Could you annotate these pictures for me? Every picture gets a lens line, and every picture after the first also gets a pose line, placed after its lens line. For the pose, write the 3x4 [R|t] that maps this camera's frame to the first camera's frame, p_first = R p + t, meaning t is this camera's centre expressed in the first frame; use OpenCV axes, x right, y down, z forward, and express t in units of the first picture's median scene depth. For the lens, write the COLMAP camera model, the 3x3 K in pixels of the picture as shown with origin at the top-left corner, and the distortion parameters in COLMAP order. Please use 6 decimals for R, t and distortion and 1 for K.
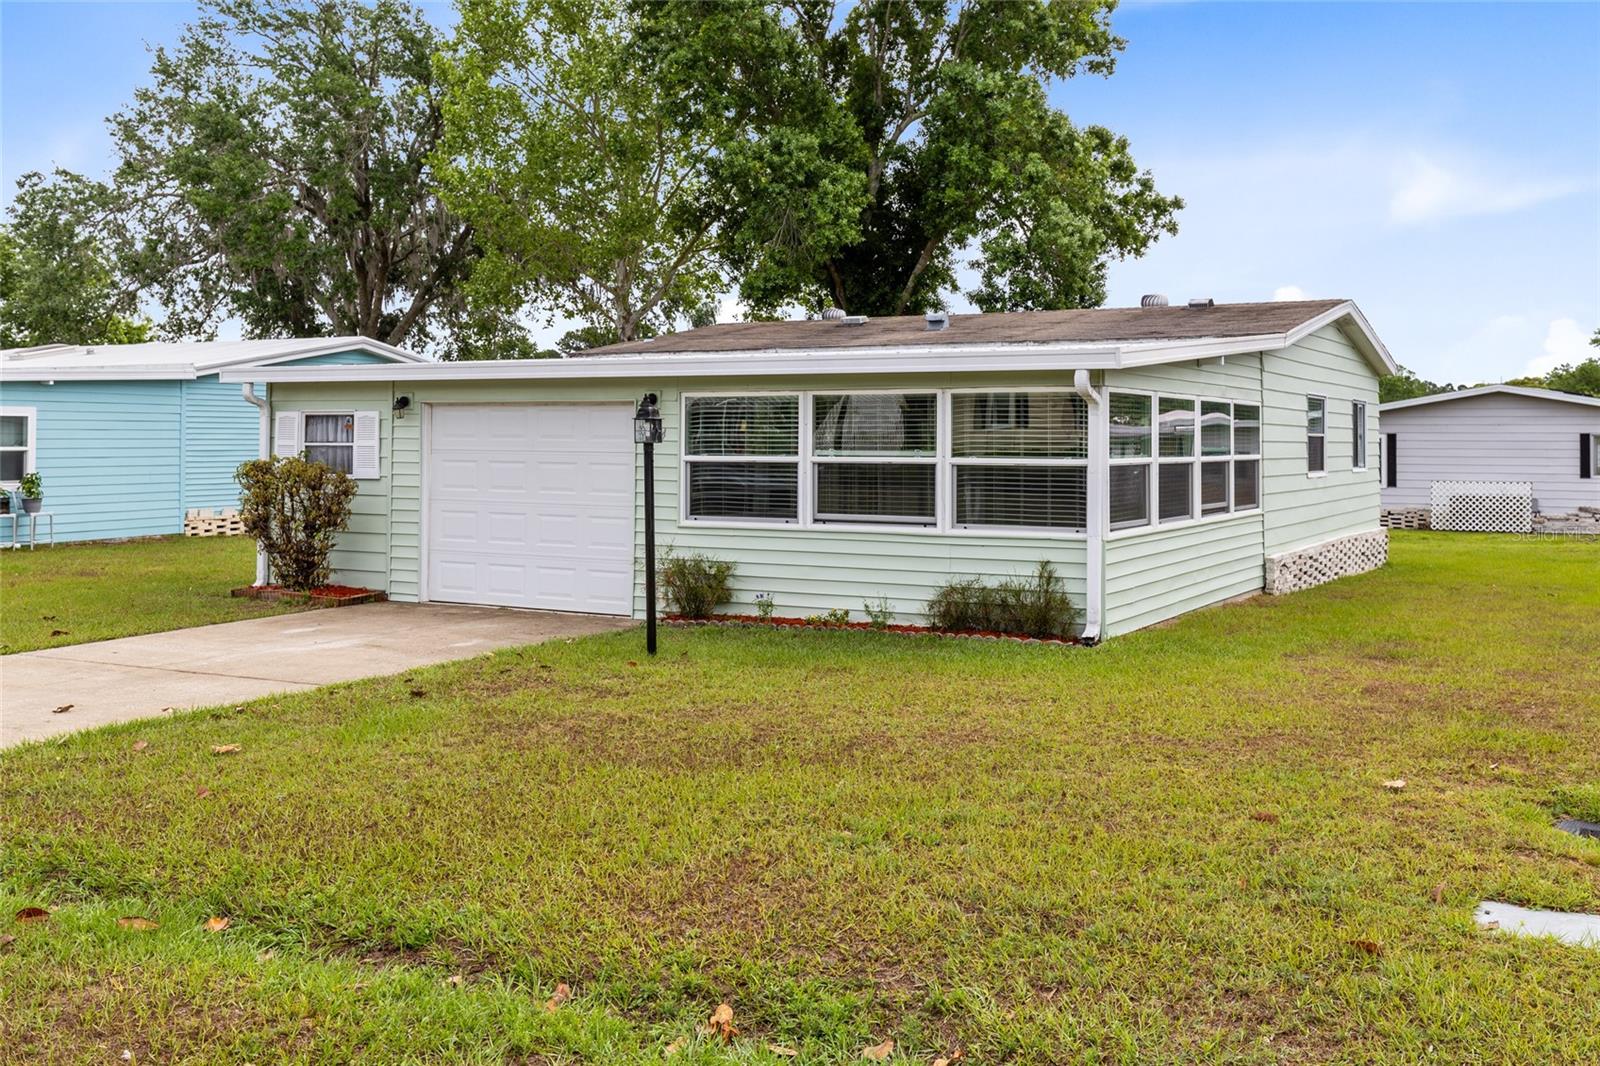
lens RADIAL K [[1565.4, 0, 798.8], [0, 1565.4, 449.3], [0, 0, 1]] dist [-0.007284, -0.000550]
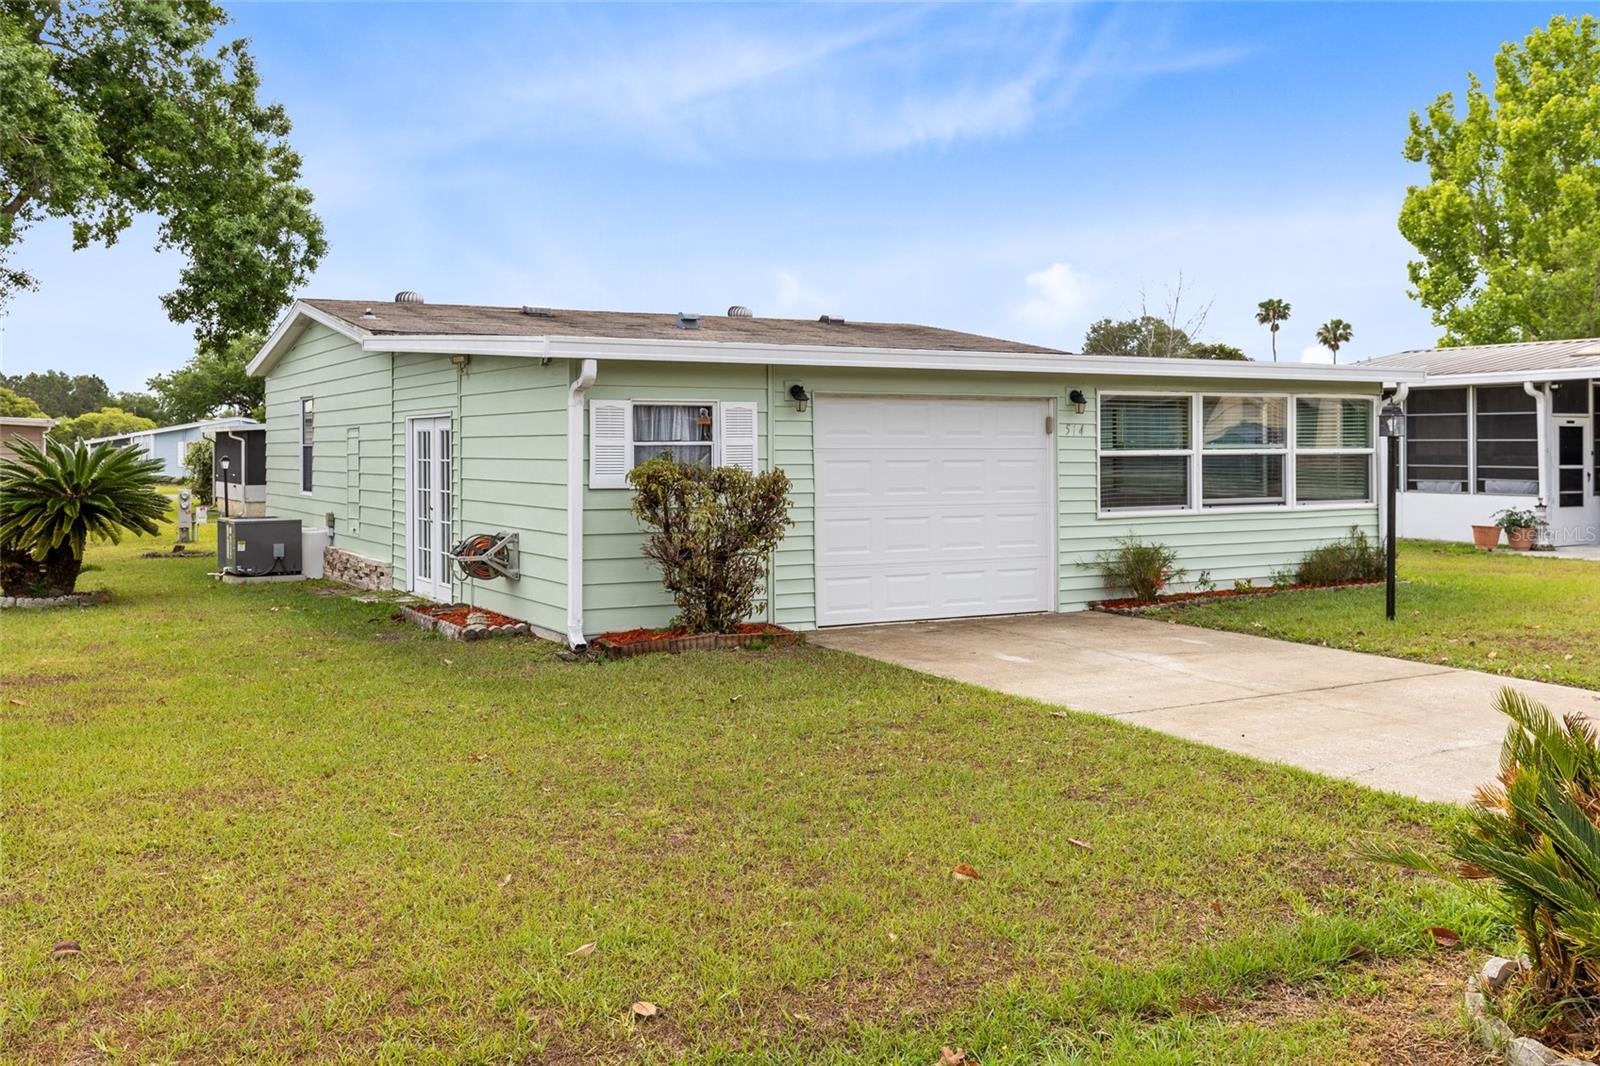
lens RADIAL K [[1493.2, 0, 800.7], [0, 1493.2, 507.8], [0, 0, 1]] dist [0.001797, 0.008620]
pose [[0.517194, -0.043264, 0.854774, -1.030852], [0.009933, 0.998958, 0.044552, -0.004332], [-0.855810, -0.014552, 0.517085, 0.654641]]
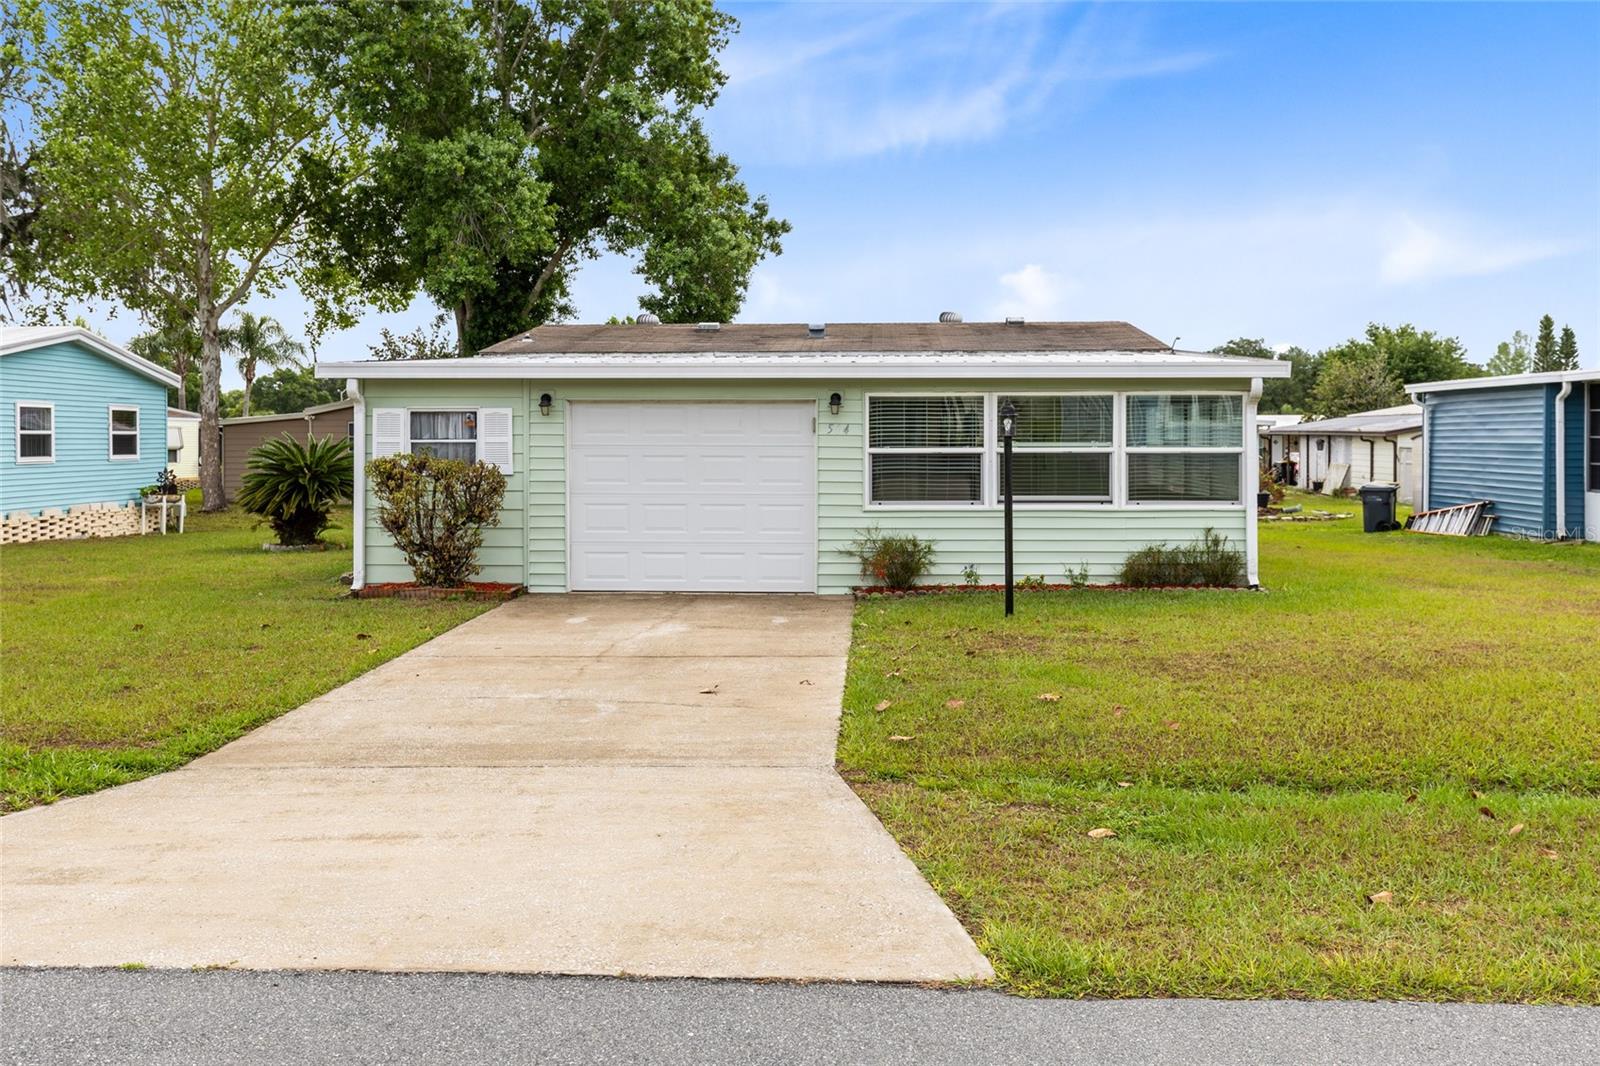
lens RADIAL K [[1451.9, 0, 800.0], [0, 1451.9, 533.0], [0, 0, 1]] dist [-0.003209, -0.004720]
pose [[0.896350, -0.035522, 0.441921, -0.584041], [0.008224, 0.997946, 0.063534, -0.002004], [-0.443270, -0.053315, 0.894801, 0.077906]]
